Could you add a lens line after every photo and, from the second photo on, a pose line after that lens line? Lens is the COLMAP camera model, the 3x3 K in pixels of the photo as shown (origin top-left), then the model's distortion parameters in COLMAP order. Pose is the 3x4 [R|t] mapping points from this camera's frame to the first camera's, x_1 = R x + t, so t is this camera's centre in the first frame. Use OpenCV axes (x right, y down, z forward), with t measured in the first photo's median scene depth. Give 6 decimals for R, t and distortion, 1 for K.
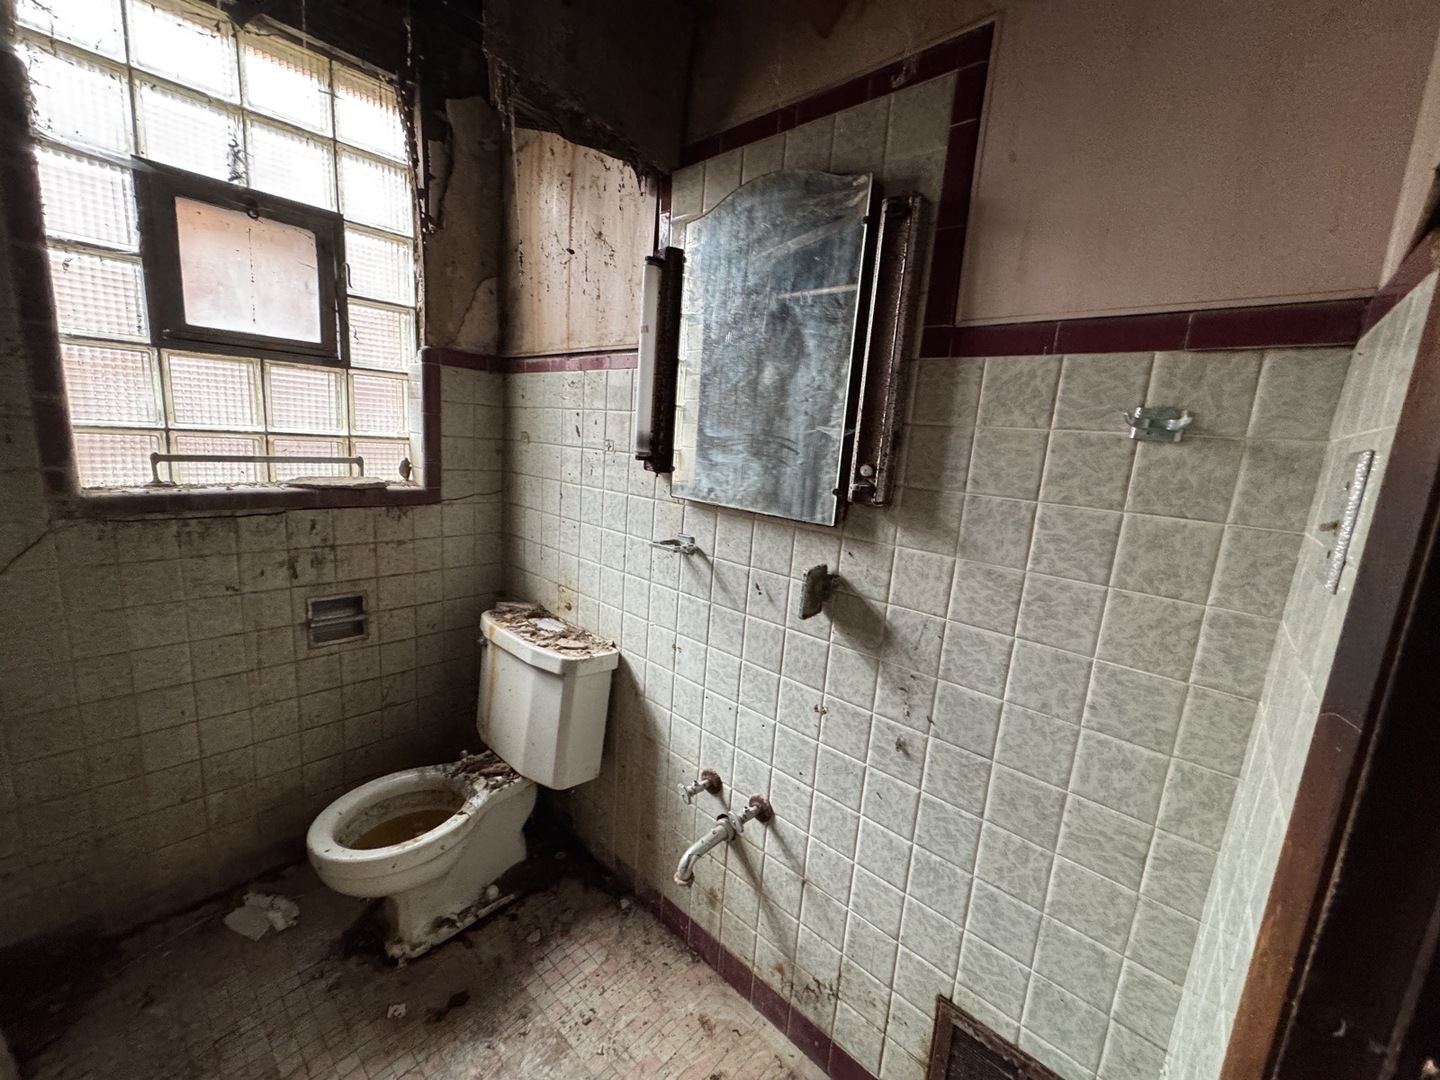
lens RADIAL K [[571.3, 0, 720.2], [0, 571.3, 536.2], [0, 0, 1]] dist [0.000129, -0.000460]
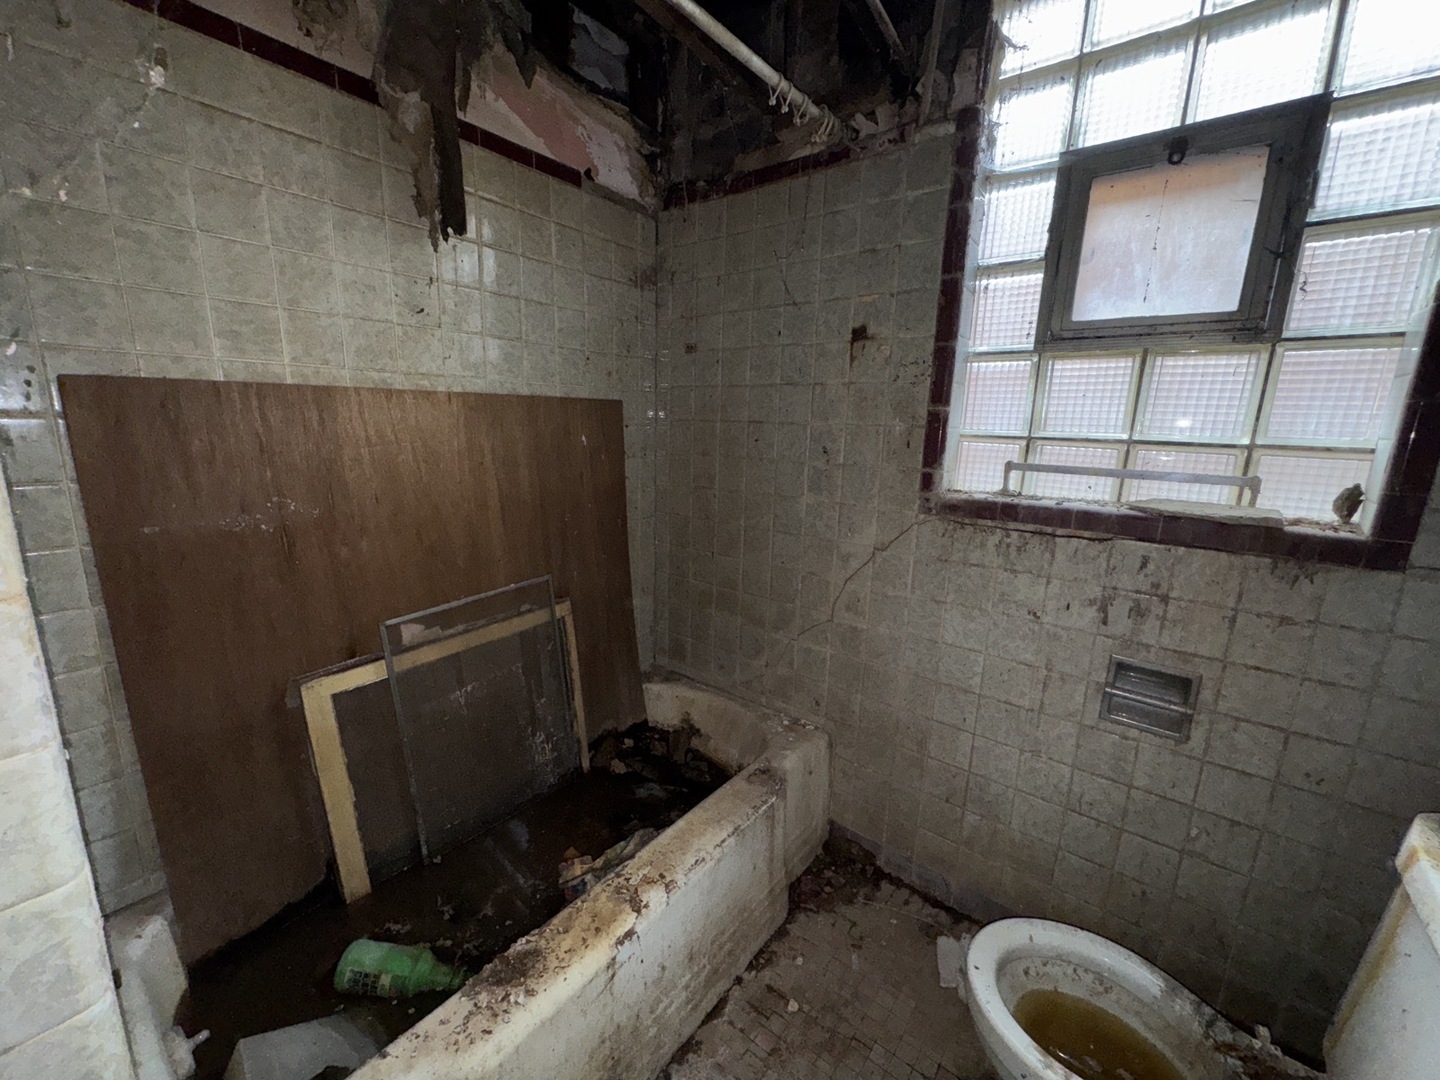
lens RADIAL K [[571.3, 0, 721.9], [0, 571.3, 538.9], [0, 0, 1]] dist [0.000129, -0.000460]
pose [[0.068369, 0.135187, -0.988458, -0.023408], [-0.198505, 0.972810, 0.119317, -0.030053], [0.977712, 0.188056, 0.093345, 0.399110]]
